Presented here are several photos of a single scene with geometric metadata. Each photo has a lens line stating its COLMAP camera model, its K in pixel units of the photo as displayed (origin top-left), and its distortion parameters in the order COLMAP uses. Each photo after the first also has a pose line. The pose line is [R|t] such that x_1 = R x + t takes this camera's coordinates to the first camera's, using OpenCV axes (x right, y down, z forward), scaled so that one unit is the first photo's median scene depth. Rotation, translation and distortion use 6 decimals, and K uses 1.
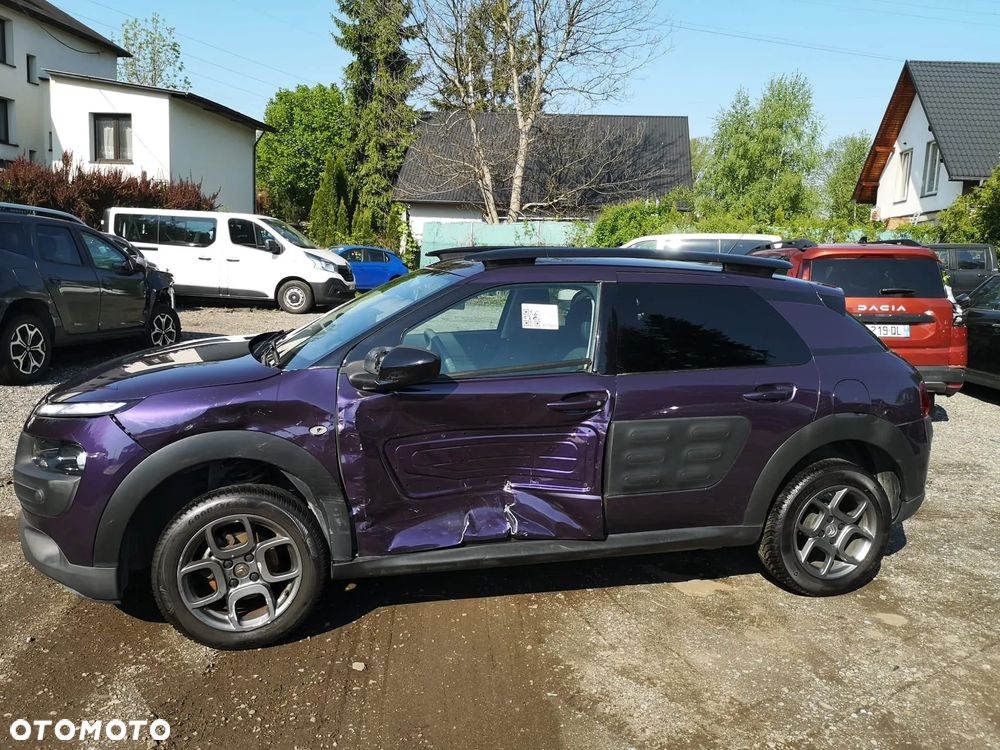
lens RADIAL K [[799.0, 0, 501.2], [0, 799.0, 369.9], [0, 0, 1]] dist [0.027734, -0.055939]
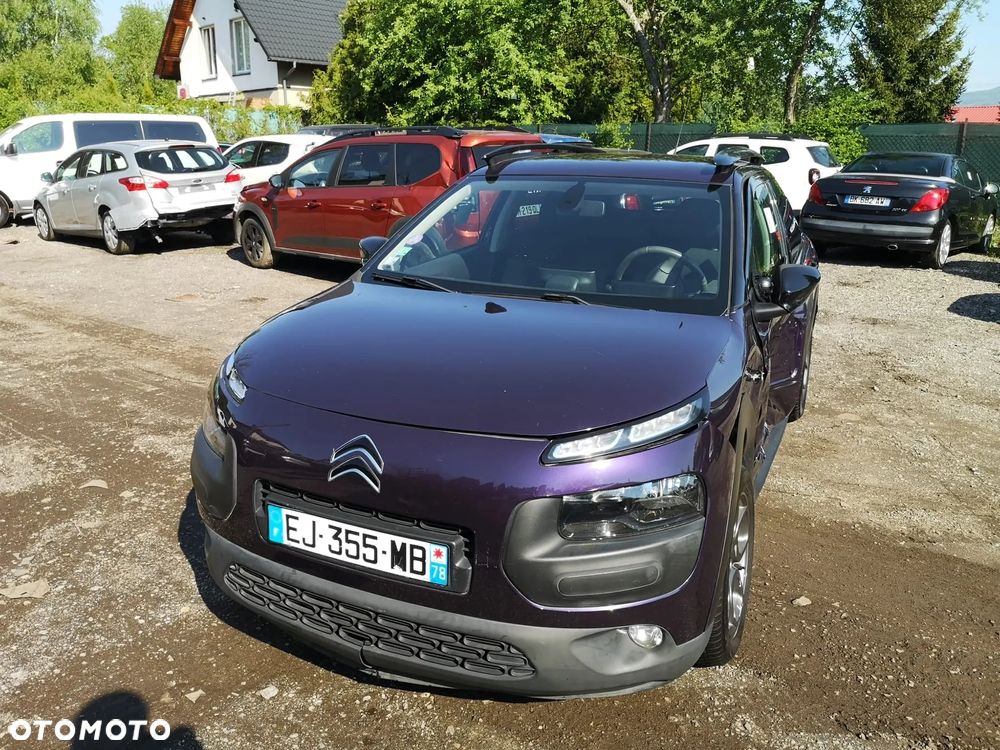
lens RADIAL K [[799.0, 0, 504.4], [0, 799.0, 367.5], [0, 0, 1]] dist [0.027734, -0.055939]
pose [[0.632847, -0.227657, 0.740052, -0.692421], [0.119391, 0.973058, 0.197239, -0.091018], [-0.765017, -0.036467, 0.642977, 0.434370]]
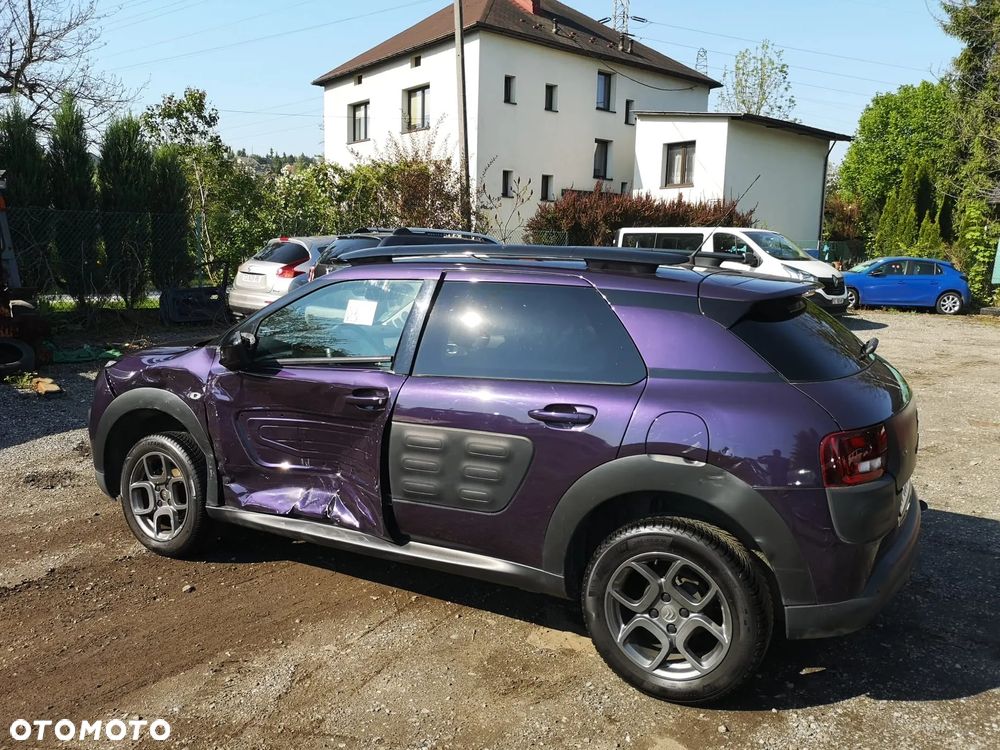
lens RADIAL K [[799.0, 0, 498.7], [0, 799.0, 368.0], [0, 0, 1]] dist [0.027734, -0.055939]
pose [[0.714850, 0.073955, -0.695356, 0.653715], [-0.090273, 0.995831, 0.013108, -0.018241], [0.693427, 0.053401, 0.718546, 0.279869]]
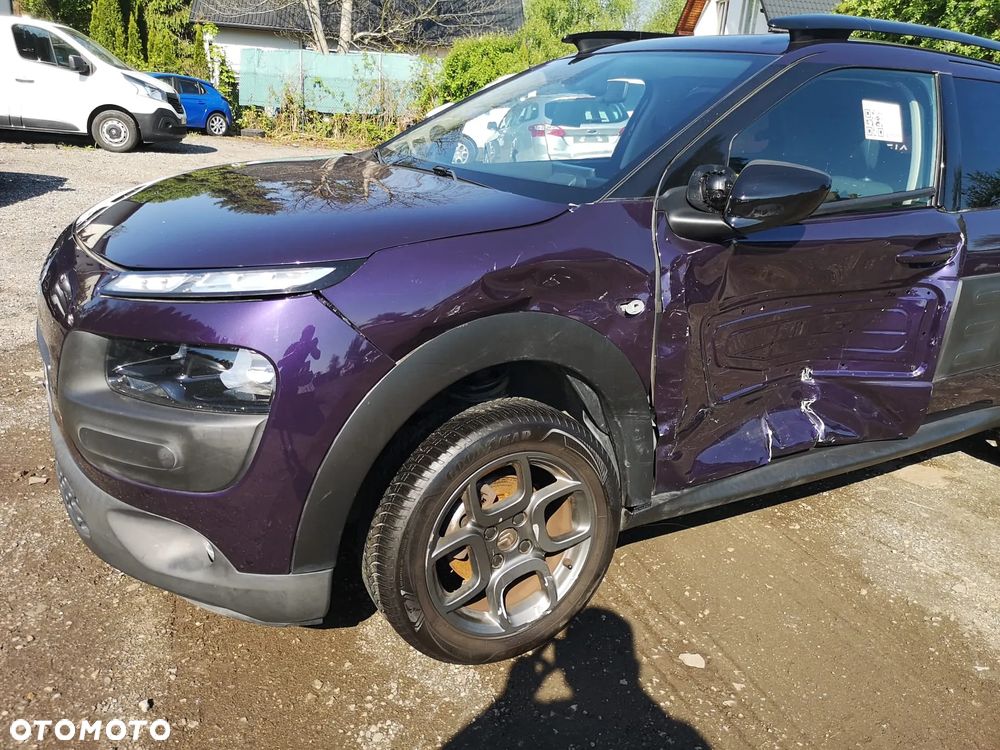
lens RADIAL K [[772.1, 0, 502.5], [0, 772.1, 373.4], [0, 0, 1]] dist [0.056600, -0.052736]
pose [[0.965950, -0.056133, 0.252566, -0.313770], [0.007003, 0.981496, 0.191357, 0.008483], [-0.258633, -0.183073, 0.948469, 0.309728]]
